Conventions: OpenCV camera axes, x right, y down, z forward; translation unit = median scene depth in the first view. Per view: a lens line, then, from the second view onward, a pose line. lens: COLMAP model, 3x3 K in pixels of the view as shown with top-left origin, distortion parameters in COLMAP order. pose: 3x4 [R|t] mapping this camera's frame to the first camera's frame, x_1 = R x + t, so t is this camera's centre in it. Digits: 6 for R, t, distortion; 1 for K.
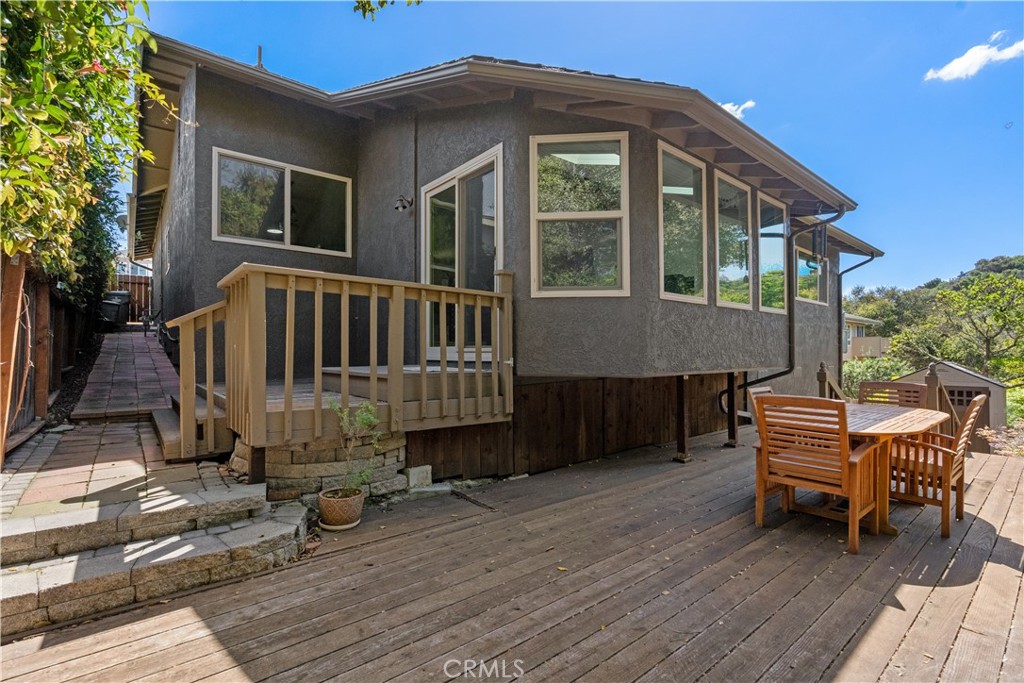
lens RADIAL K [[465.7, 0, 508.7], [0, 465.7, 347.8], [0, 0, 1]] dist [0.002997, 0.000408]
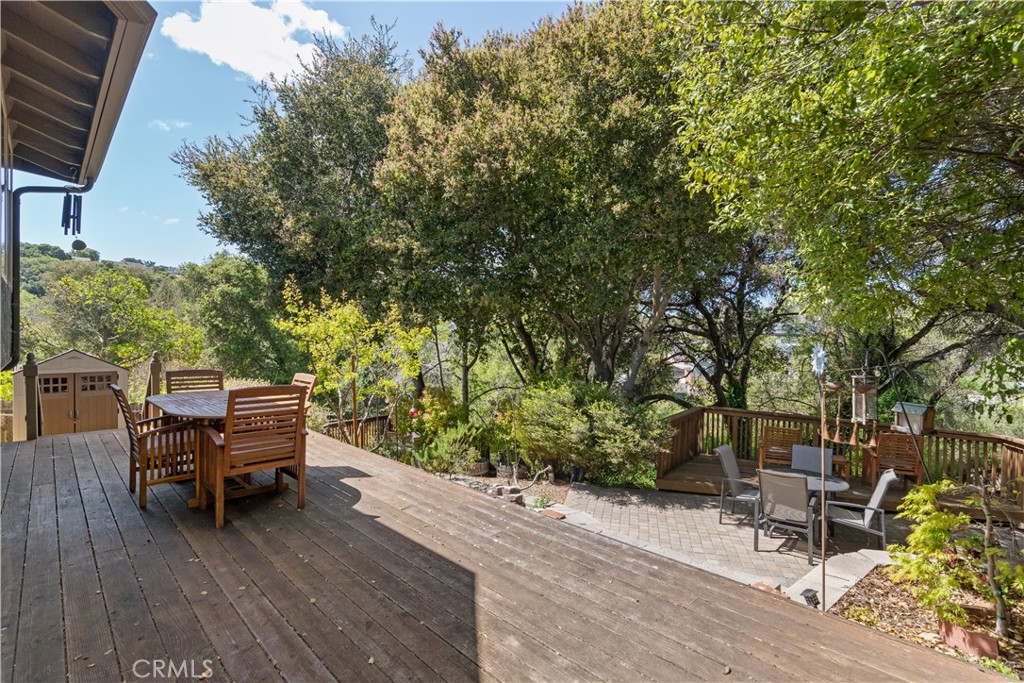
lens RADIAL K [[465.7, 0, 508.5], [0, 465.7, 343.0], [0, 0, 1]] dist [0.002997, 0.000408]
pose [[-0.091346, -0.006318, 0.995799, -0.516604], [-0.014899, 0.999877, 0.004977, -0.008213], [-0.995708, -0.014382, -0.091429, 0.559078]]
